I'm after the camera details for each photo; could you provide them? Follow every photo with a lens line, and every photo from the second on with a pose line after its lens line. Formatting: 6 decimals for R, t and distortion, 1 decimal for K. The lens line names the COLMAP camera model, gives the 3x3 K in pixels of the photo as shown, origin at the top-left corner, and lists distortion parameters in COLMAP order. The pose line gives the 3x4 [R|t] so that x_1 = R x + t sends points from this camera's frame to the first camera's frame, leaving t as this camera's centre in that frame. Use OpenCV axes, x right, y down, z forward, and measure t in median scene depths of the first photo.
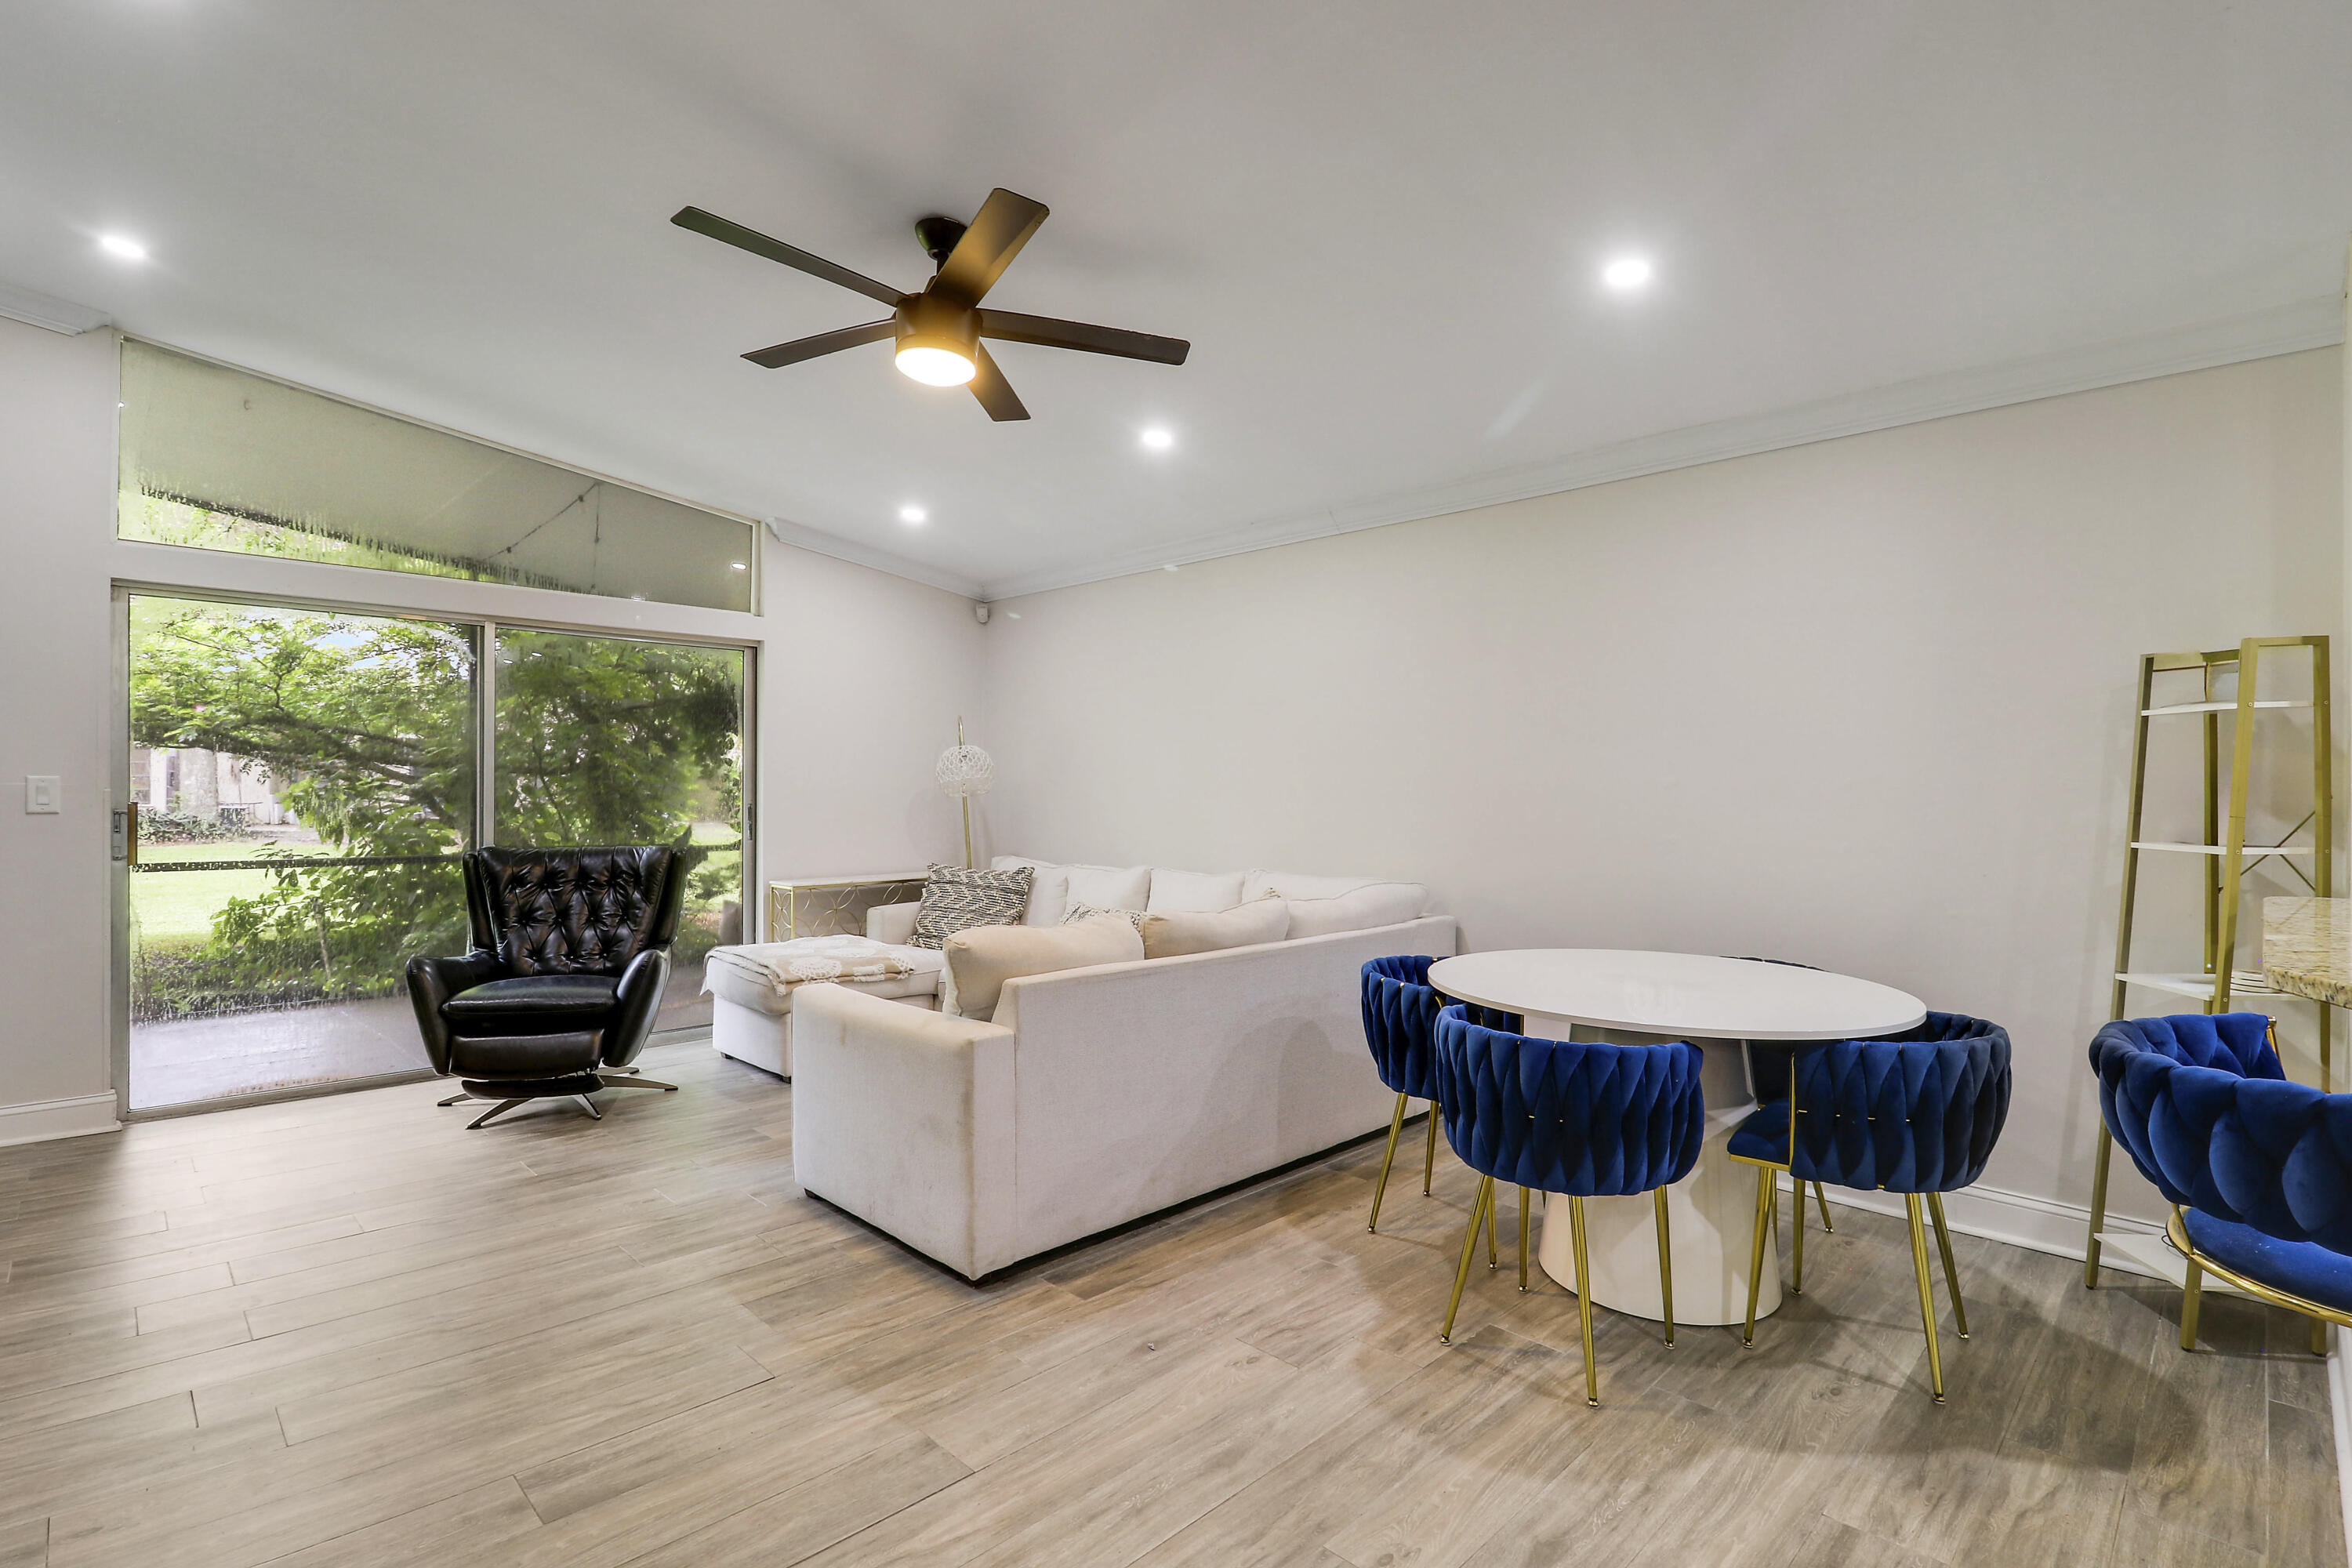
lens RADIAL K [[1096.7, 0, 1188.8], [0, 1096.7, 783.3], [0, 0, 1]] dist [-0.015273, -0.000922]
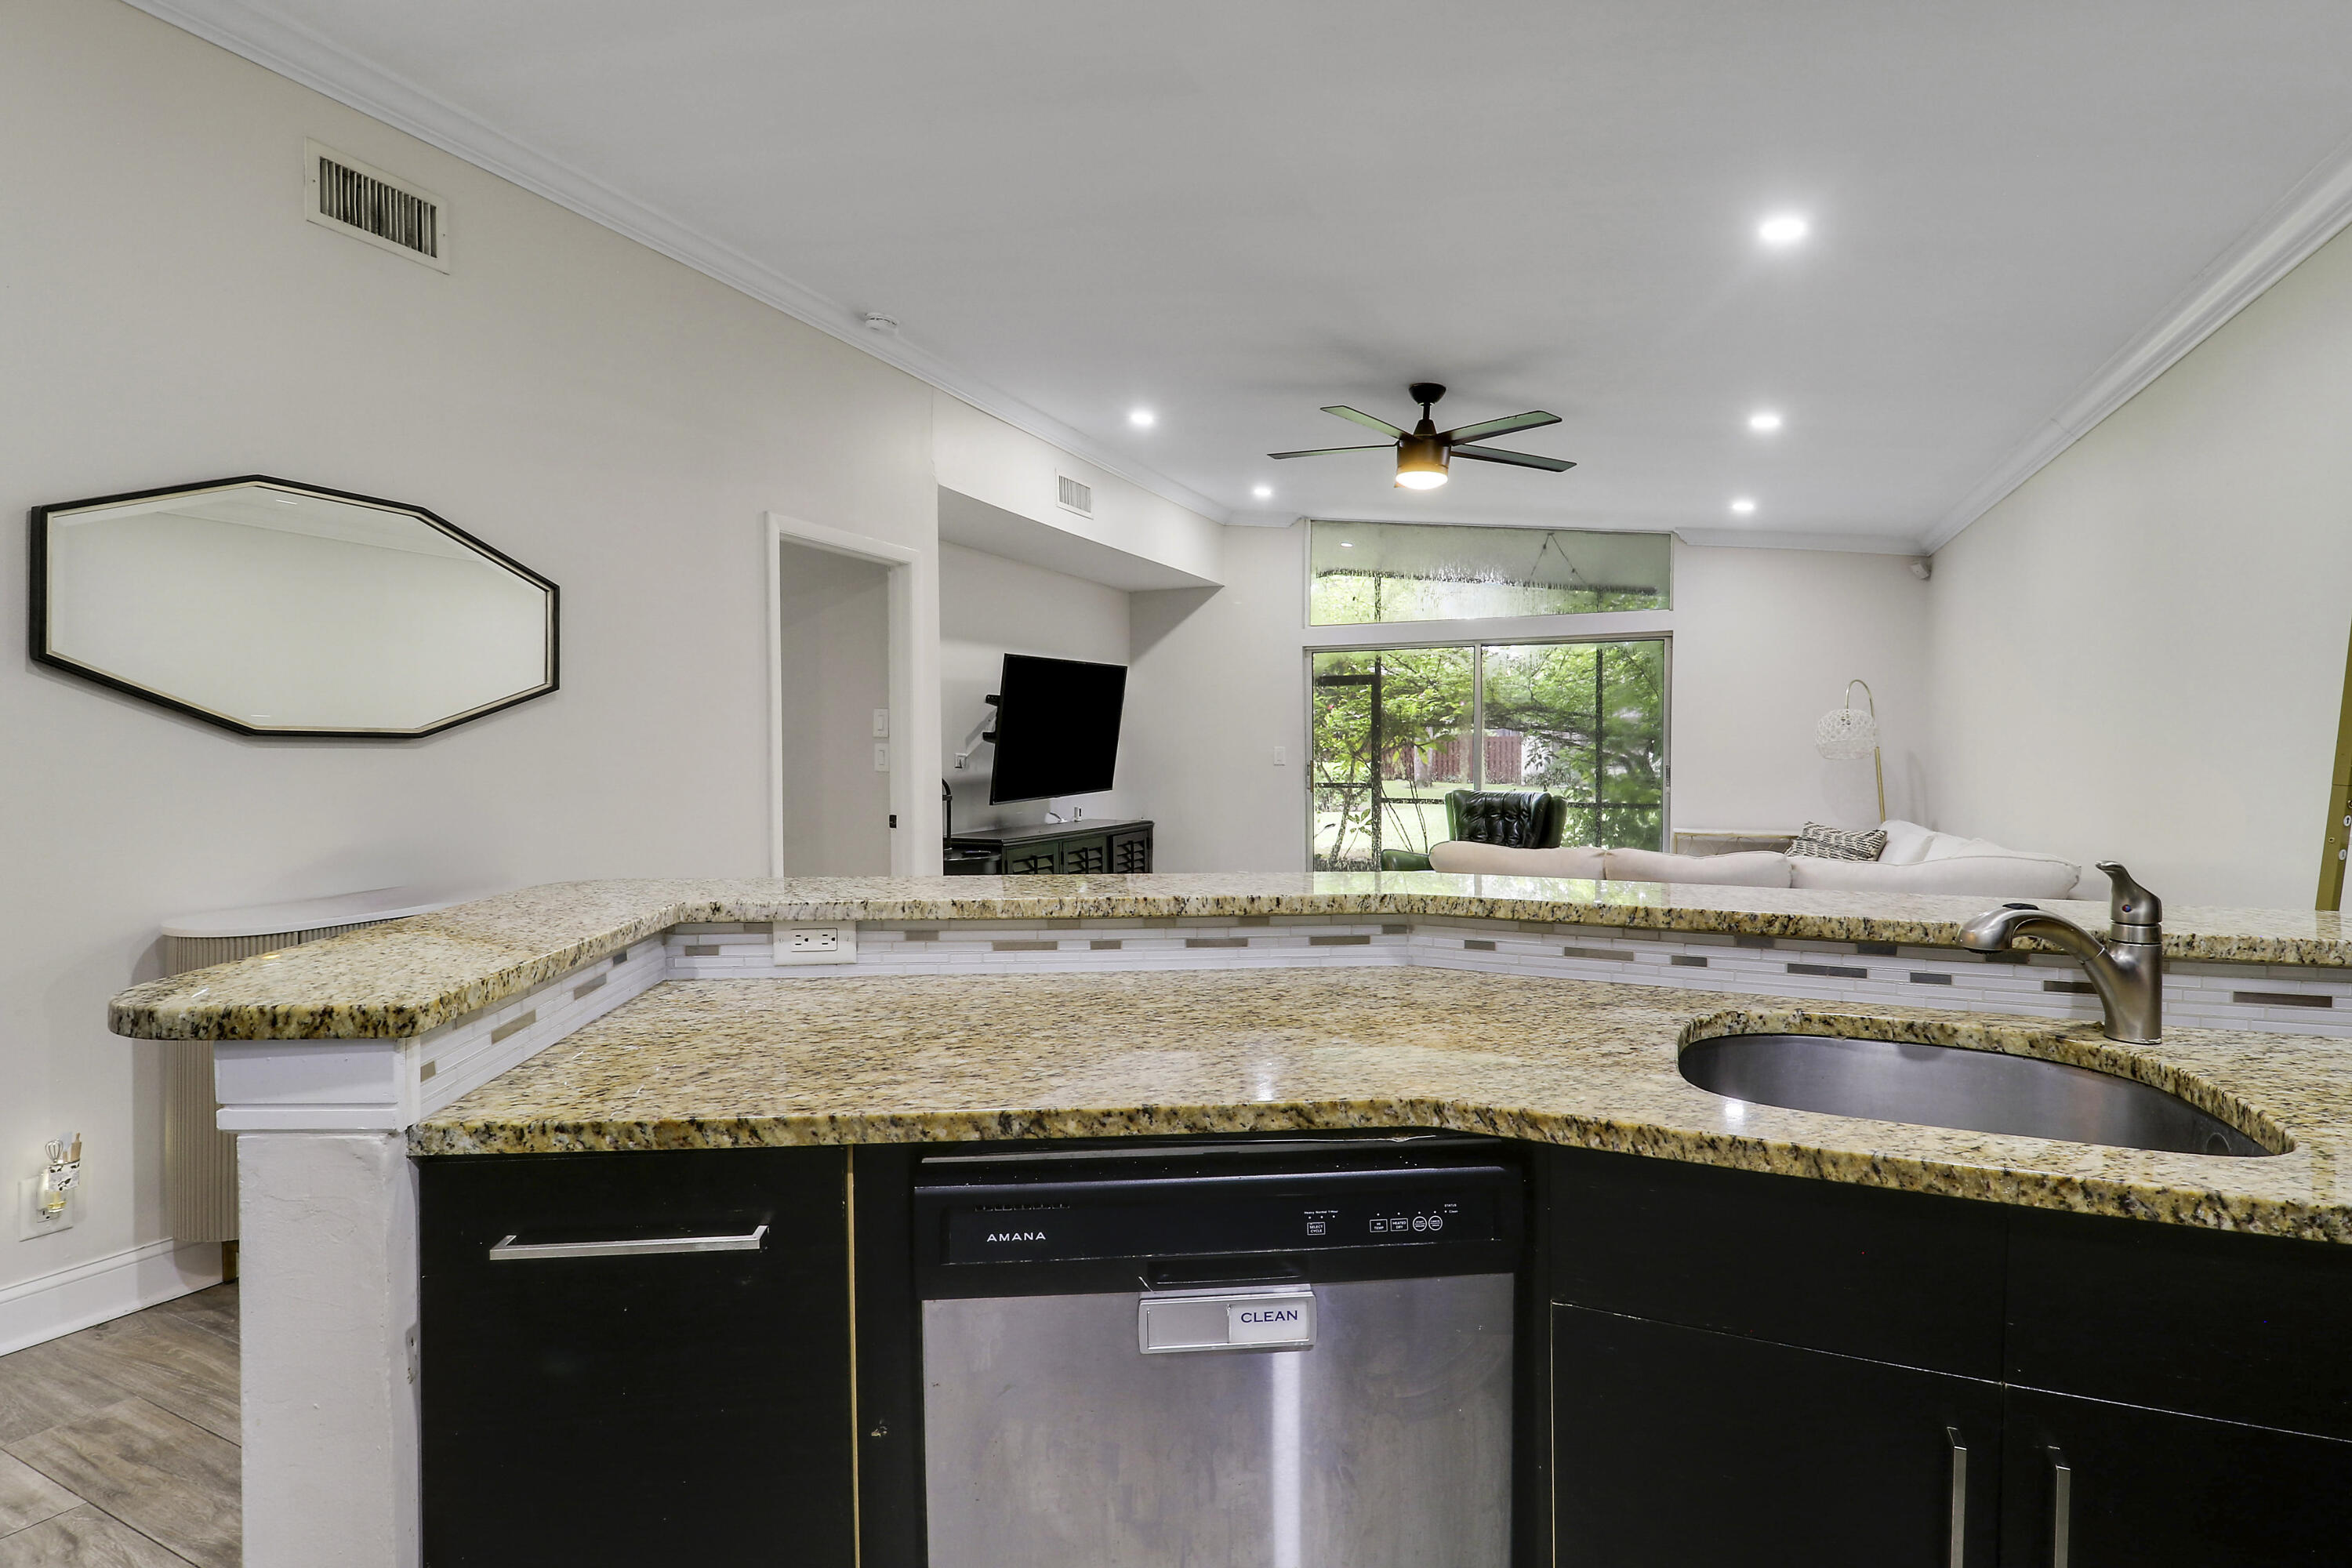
lens RADIAL K [[1096.7, 0, 1188.8], [0, 1096.7, 783.3], [0, 0, 1]] dist [-0.015273, -0.000922]
pose [[0.345544, 0.021130, -0.938165, 0.706809], [0.004882, 0.999692, 0.024314, 0.009685], [0.938390, -0.012982, 0.345335, 0.089259]]
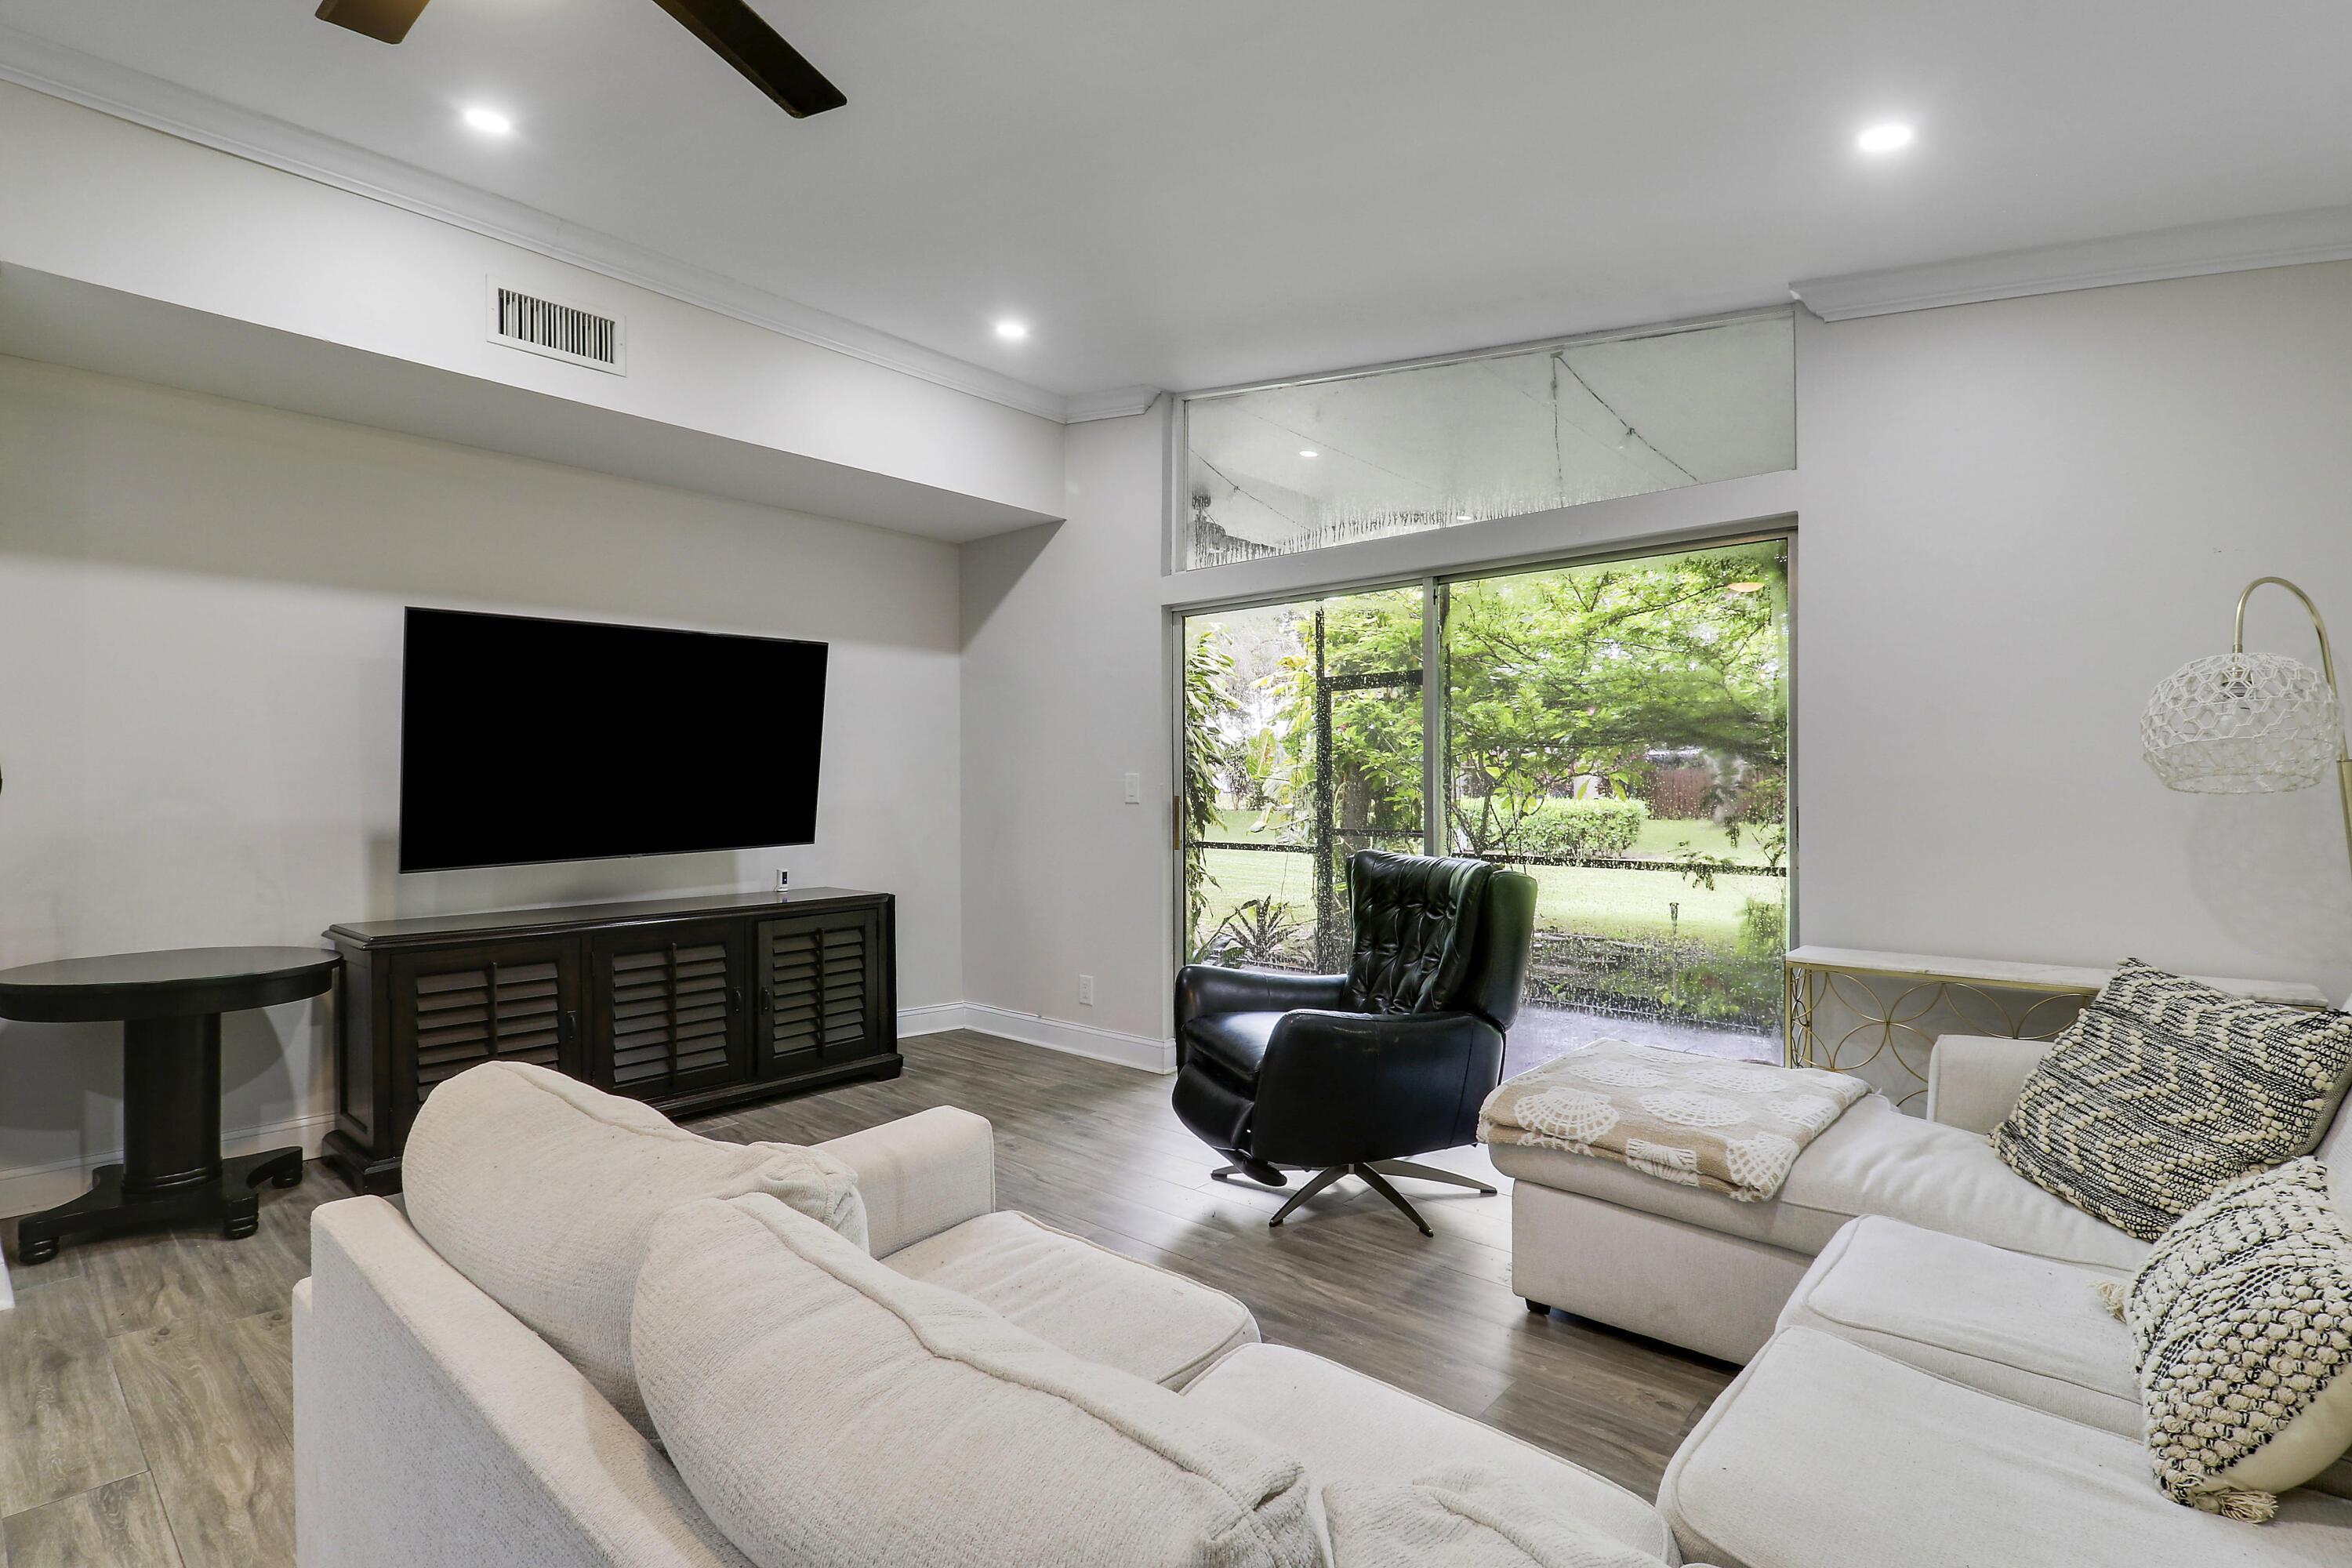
lens RADIAL K [[1096.7, 0, 1188.8], [0, 1096.7, 783.3], [0, 0, 1]] dist [-0.015273, -0.000922]
pose [[0.063894, -0.014315, -0.997854, 0.175879], [0.004834, 0.999890, -0.014035, 0.017398], [0.997945, -0.003926, 0.063956, 0.813938]]
